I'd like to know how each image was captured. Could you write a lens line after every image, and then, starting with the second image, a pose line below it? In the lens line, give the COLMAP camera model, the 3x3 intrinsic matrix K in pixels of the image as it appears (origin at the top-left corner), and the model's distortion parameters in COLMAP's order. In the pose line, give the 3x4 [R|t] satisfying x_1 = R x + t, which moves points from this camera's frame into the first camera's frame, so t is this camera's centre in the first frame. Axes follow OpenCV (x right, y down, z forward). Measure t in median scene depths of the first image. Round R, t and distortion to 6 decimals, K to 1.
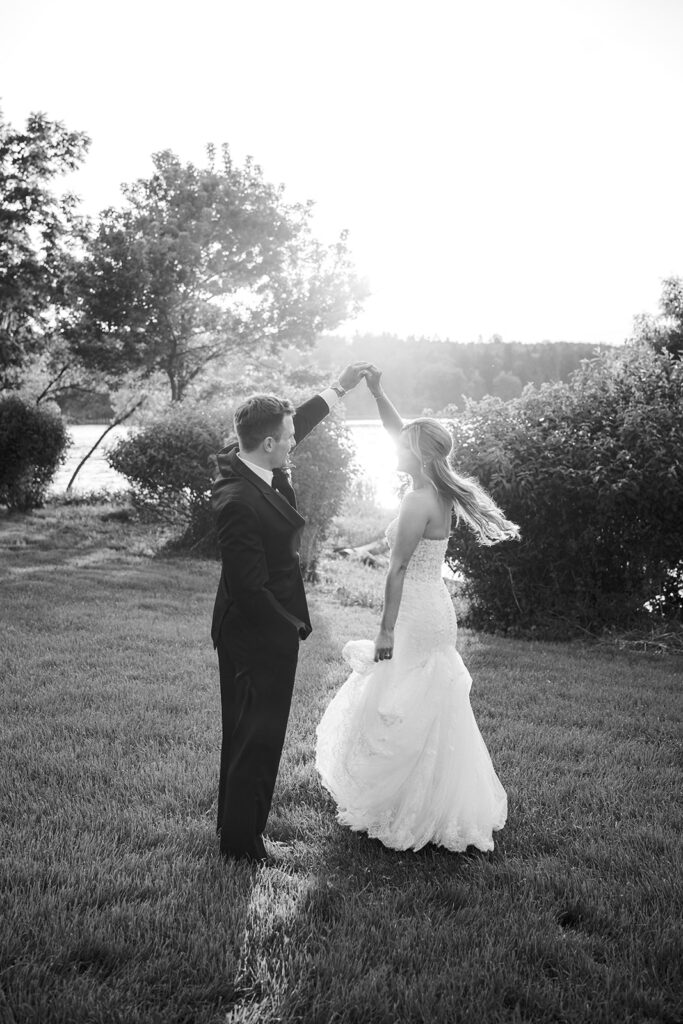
lens RADIAL K [[1042.2, 0, 311.1], [0, 1042.2, 505.1], [0, 0, 1]] dist [0.020790, 0.000000]
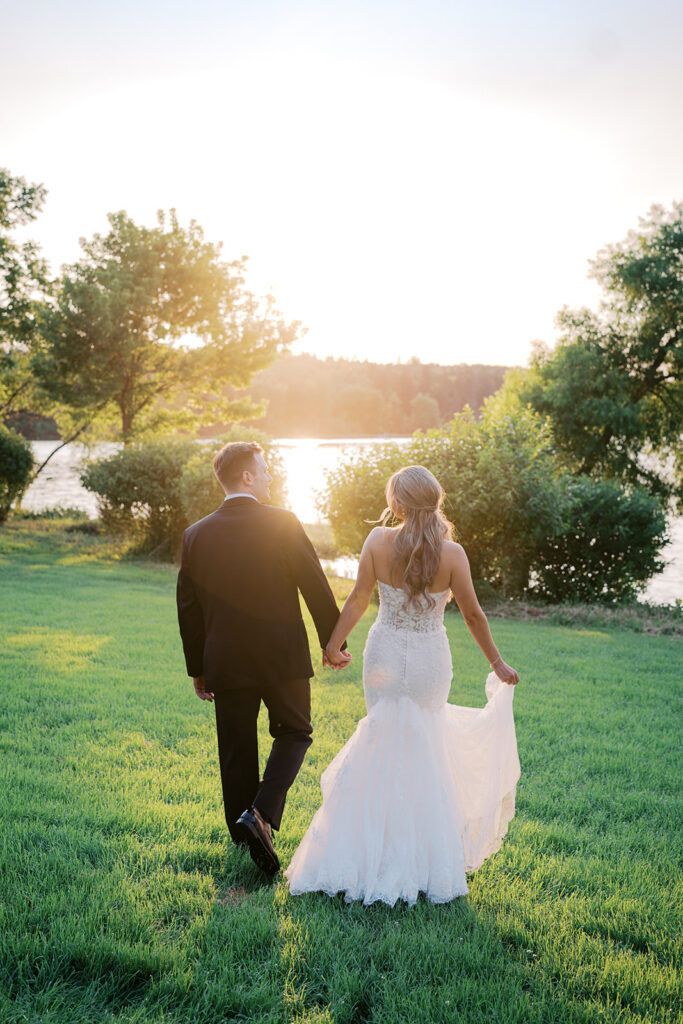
lens RADIAL K [[1042.2, 0, 339.4], [0, 1042.2, 513.9], [0, 0, 1]] dist [0.020790, 0.000000]
pose [[0.994403, 0.007734, 0.105366, -0.019602], [-0.006639, 0.999920, -0.010736, 0.004926], [-0.105441, 0.009977, 0.994376, -0.185770]]
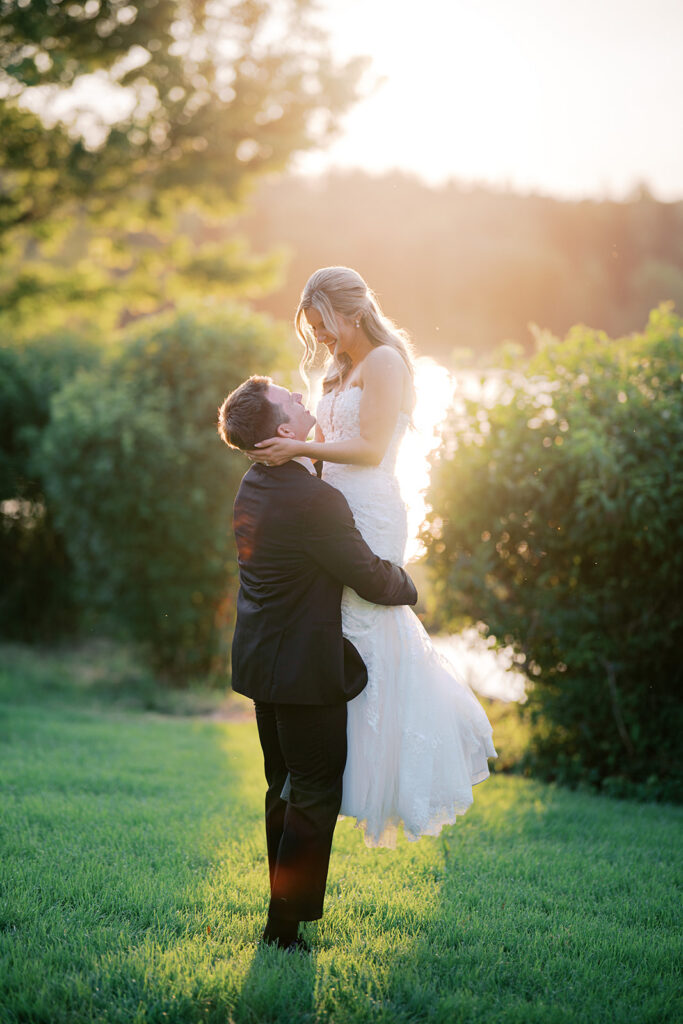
lens RADIAL K [[2330.8, 0, 345.6], [0, 2330.8, 511.4], [0, 0, 1]] dist [0.072241, 0.000000]
pose [[0.998201, 0.026970, 0.053545, -0.001970], [-0.026120, 0.999522, -0.016509, 0.003251], [-0.053964, 0.015081, 0.998429, -0.067022]]
